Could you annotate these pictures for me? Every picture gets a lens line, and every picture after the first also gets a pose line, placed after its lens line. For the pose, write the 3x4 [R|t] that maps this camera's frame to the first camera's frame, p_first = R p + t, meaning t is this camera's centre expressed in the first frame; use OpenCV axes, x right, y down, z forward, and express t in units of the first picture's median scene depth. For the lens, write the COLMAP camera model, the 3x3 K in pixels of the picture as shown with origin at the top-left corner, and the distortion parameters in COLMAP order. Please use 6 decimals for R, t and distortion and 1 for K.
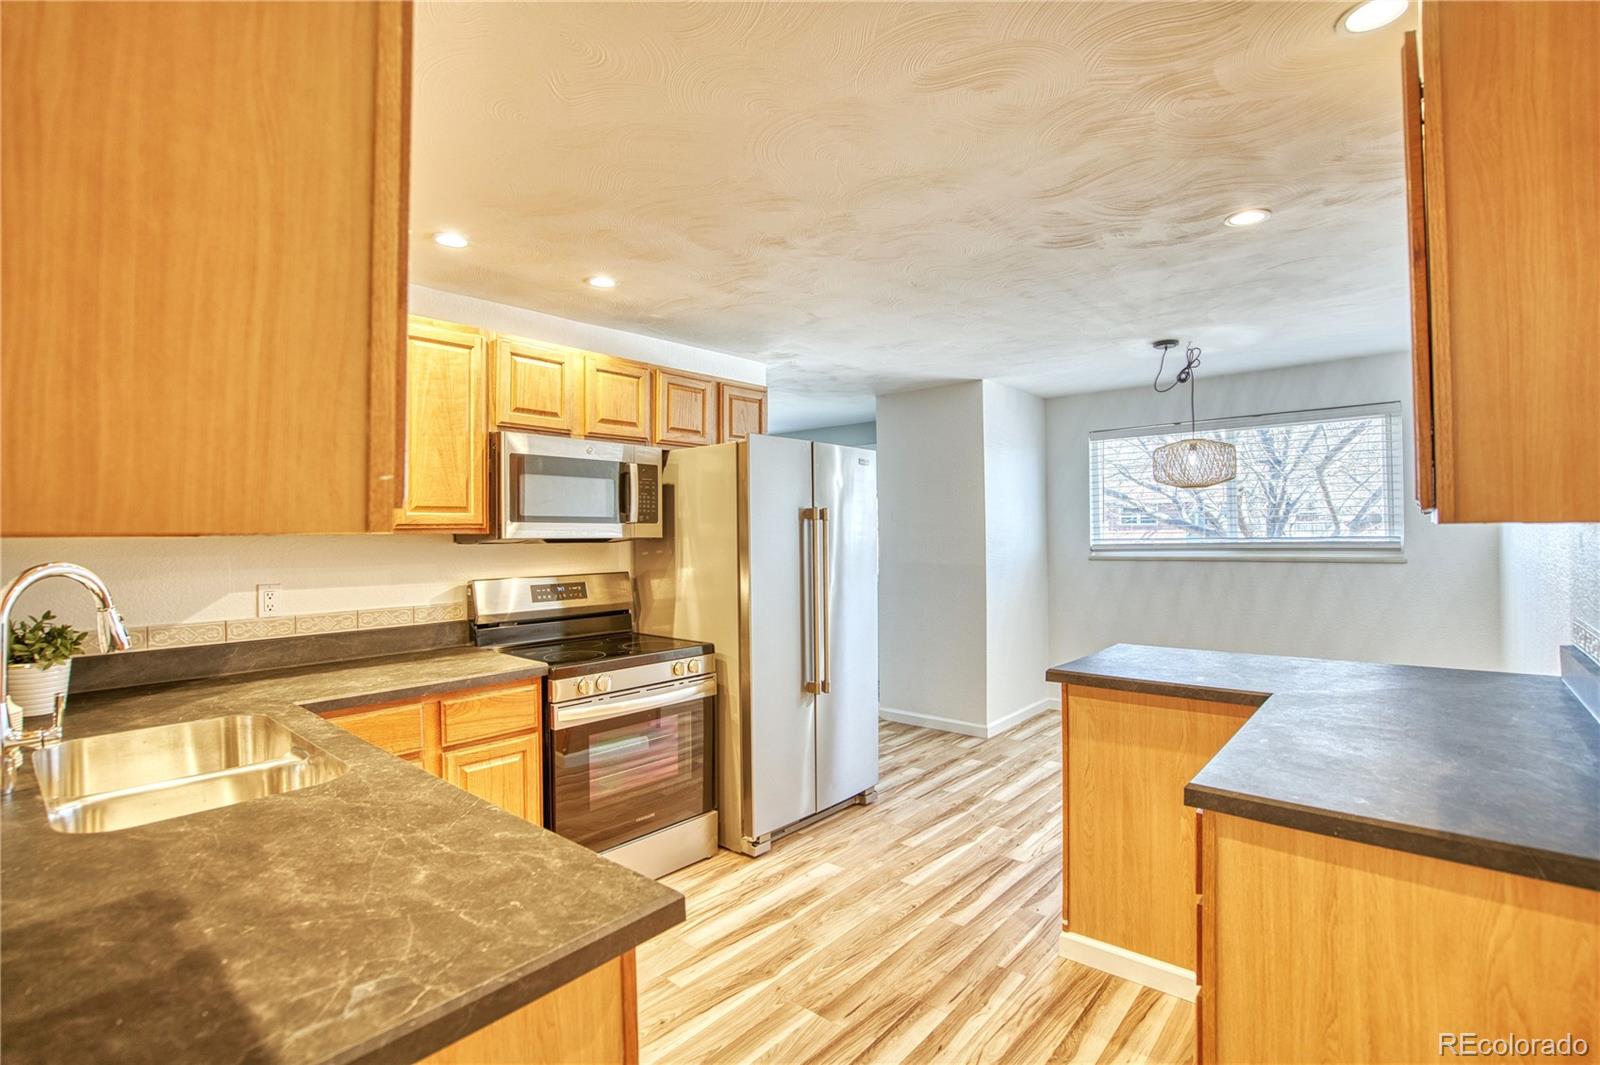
lens RADIAL K [[740.6, 0, 803.8], [0, 740.6, 531.9], [0, 0, 1]] dist [-0.045126, 0.013141]
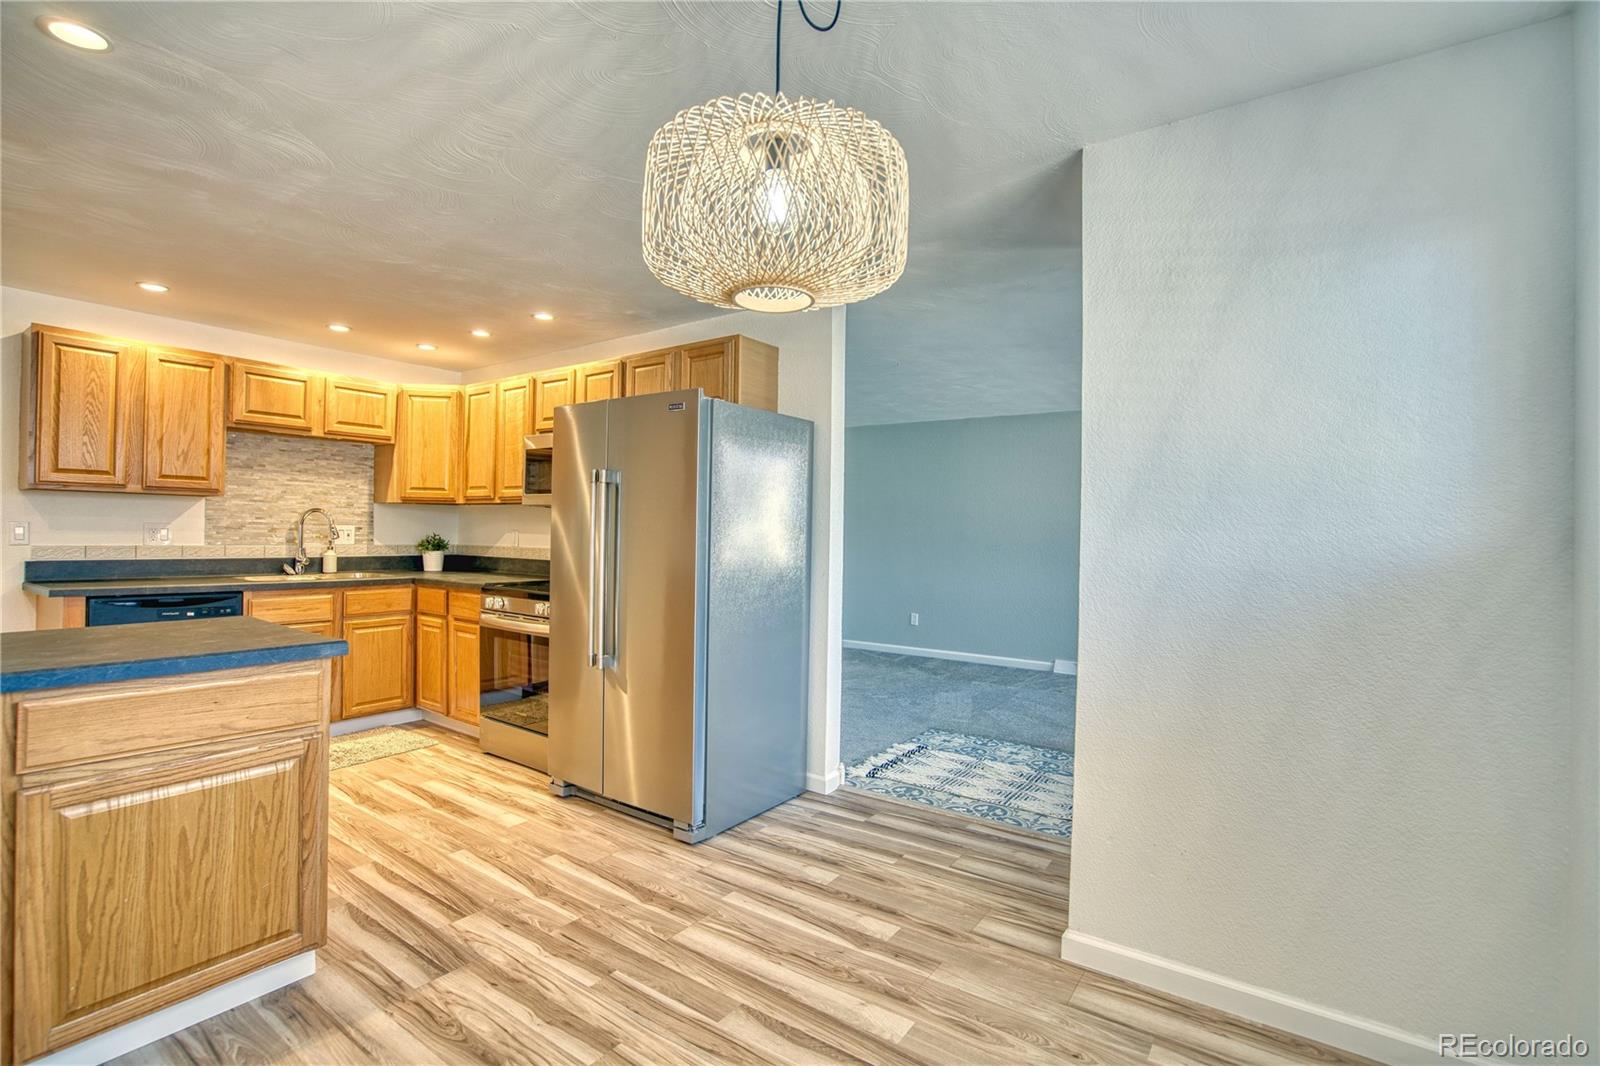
lens RADIAL K [[740.6, 0, 791.3], [0, 740.6, 531.2], [0, 0, 1]] dist [-0.045126, 0.013141]
pose [[0.087507, 0.009108, -0.996122, 1.124440], [-0.019248, 0.999787, 0.007450, 0.038986], [0.995978, 0.018522, 0.087663, 1.336776]]
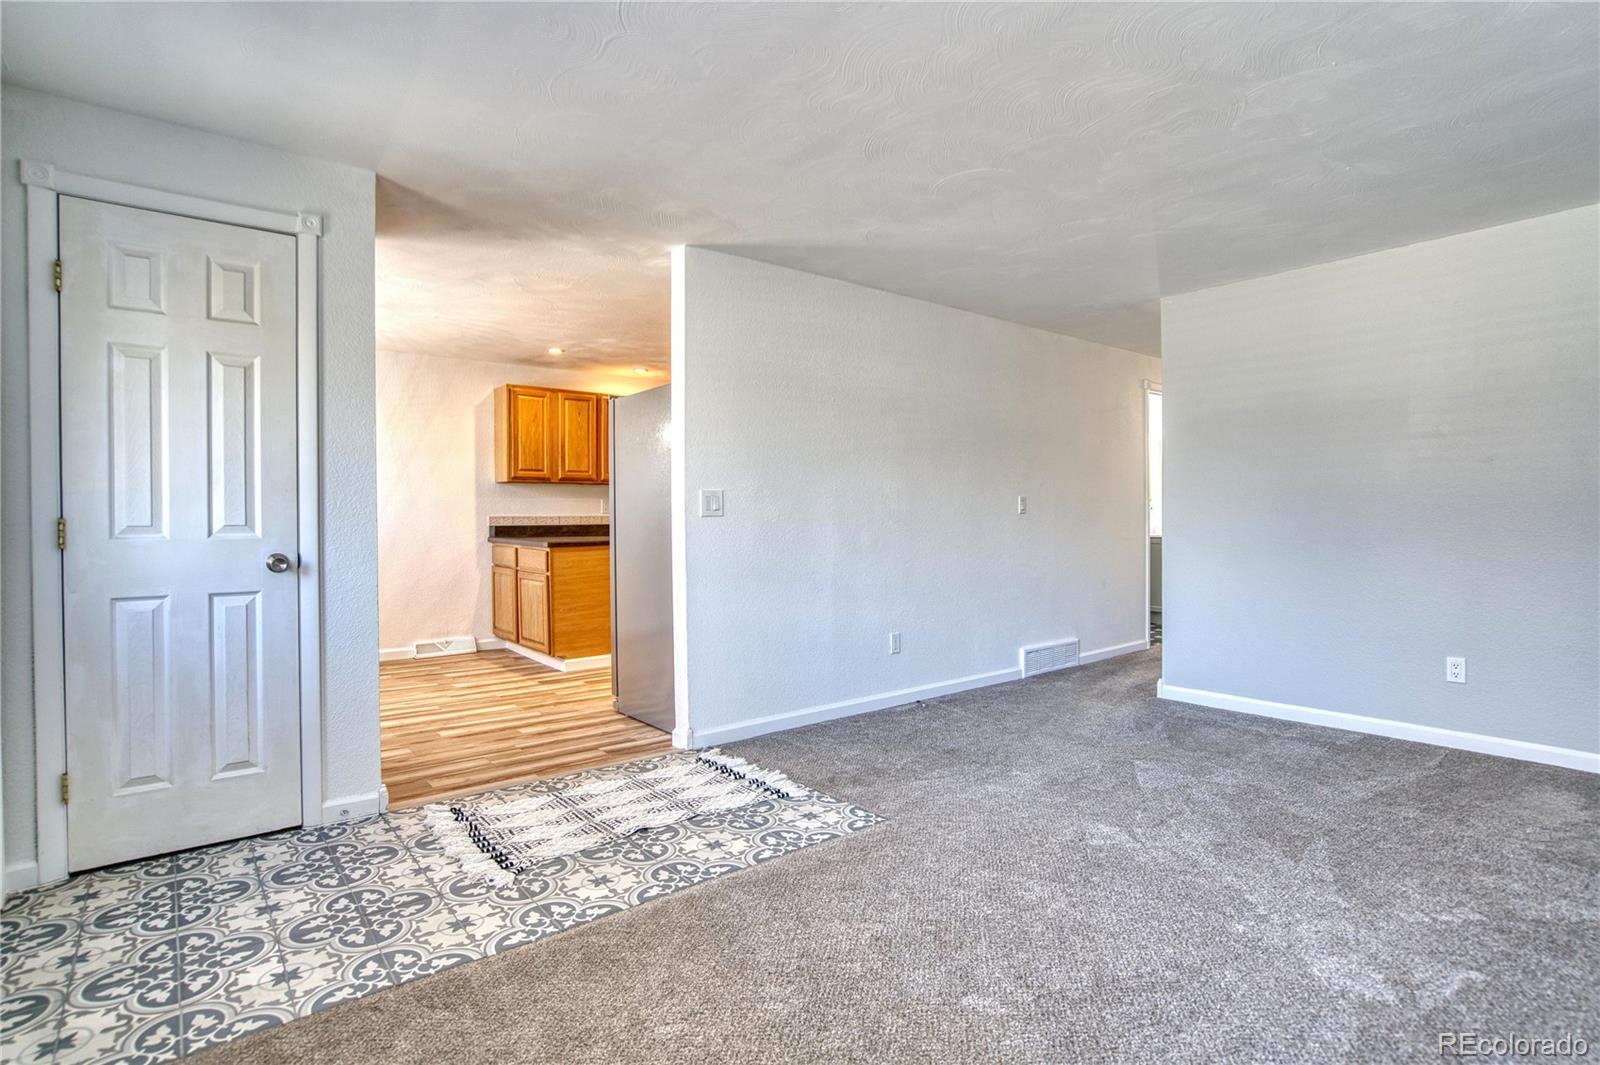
lens RADIAL K [[810.6, 0, 787.2], [0, 810.6, 539.1], [0, 0, 1]] dist [-0.022905, 0.000062]
pose [[-0.980742, 0.004505, 0.195255, -0.518438], [0.009727, 0.999620, 0.025794, 0.102814], [-0.195065, 0.027197, -0.980413, 2.777563]]
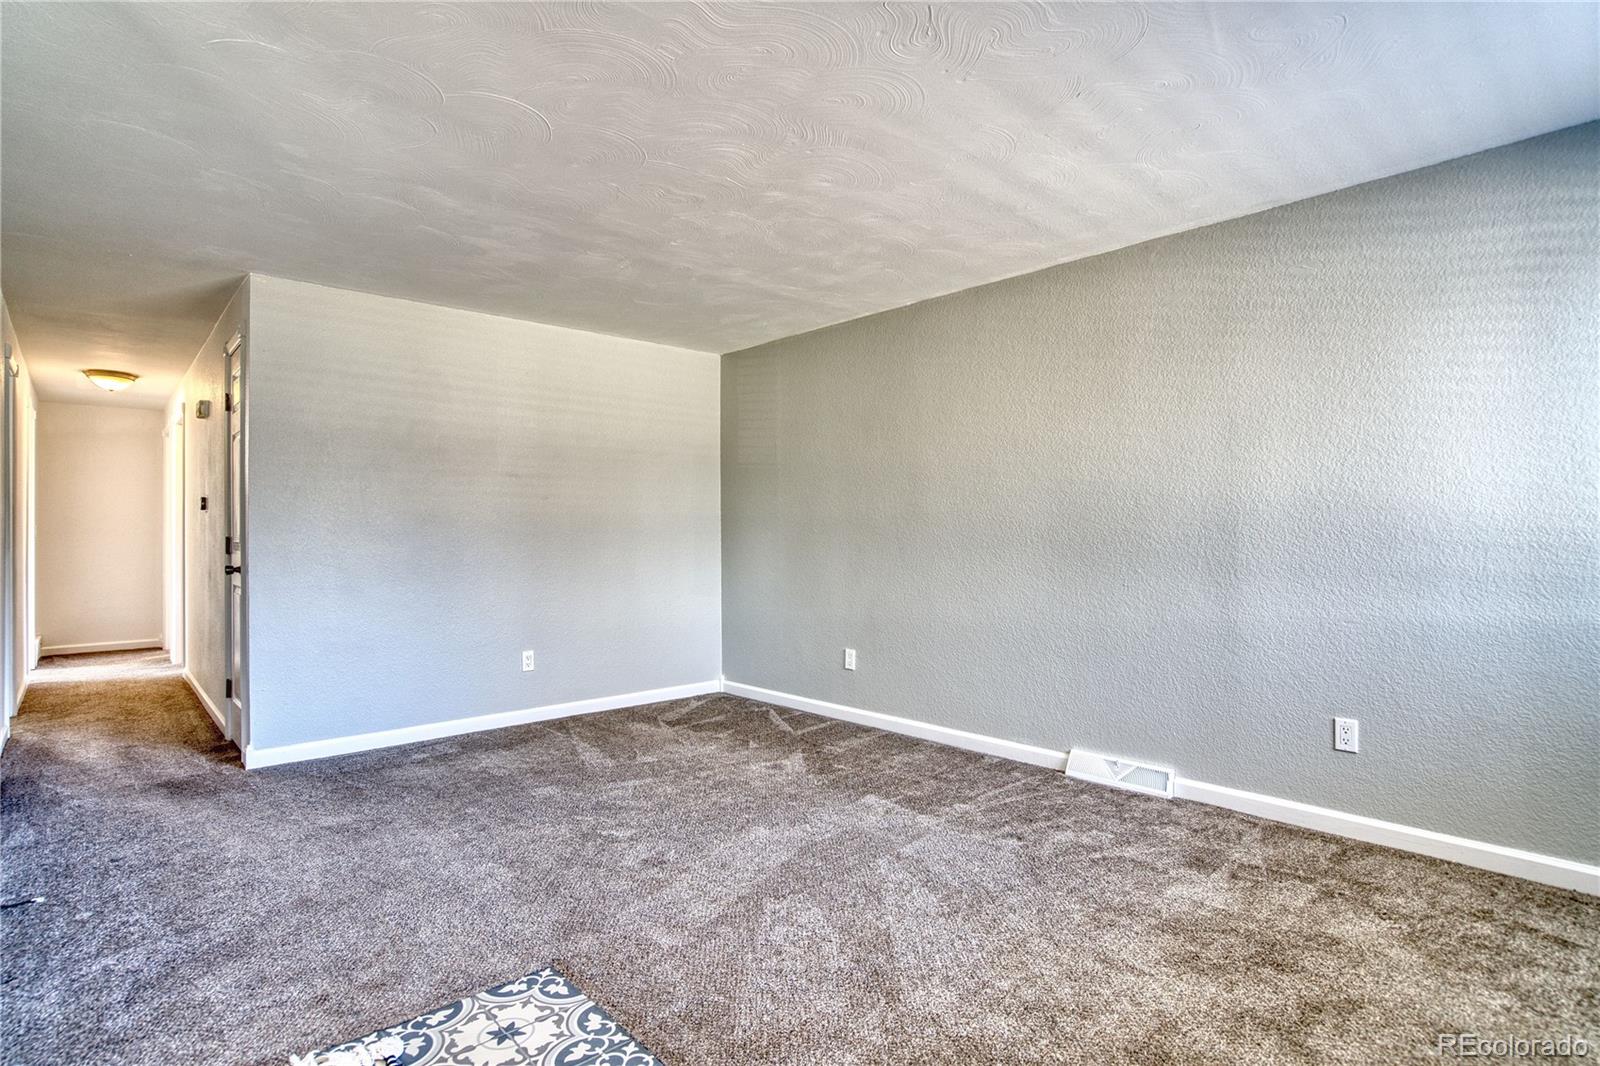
lens RADIAL K [[810.6, 0, 804.4], [0, 810.6, 534.0], [0, 0, 1]] dist [-0.022905, 0.000062]
pose [[-0.114421, 0.005096, -0.993419, 0.225965], [0.008650, 0.999954, 0.004133, 0.095381], [0.993395, -0.008120, -0.114460, 2.092394]]
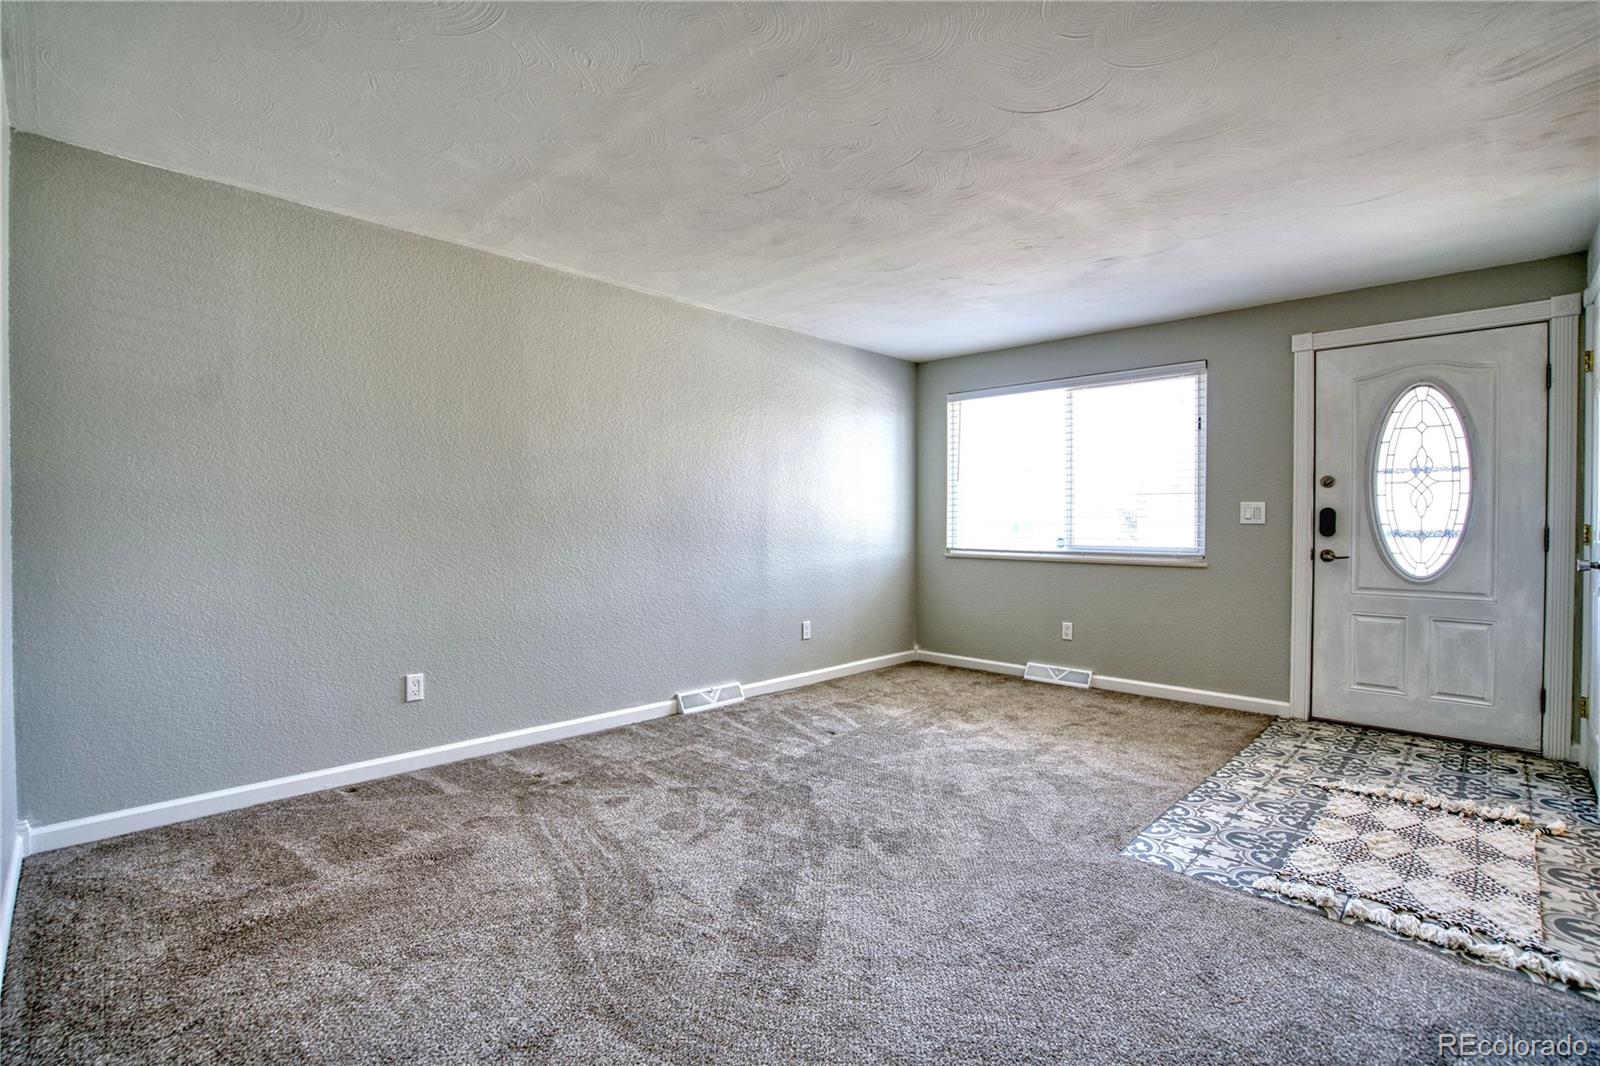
lens RADIAL K [[740.6, 0, 790.6], [0, 740.6, 528.2], [0, 0, 1]] dist [-0.045126, 0.013141]
pose [[0.997728, 0.008999, -0.066763, -0.765008], [-0.008096, 0.999872, 0.013793, 0.096127], [0.066879, -0.013221, 0.997674, 0.941220]]
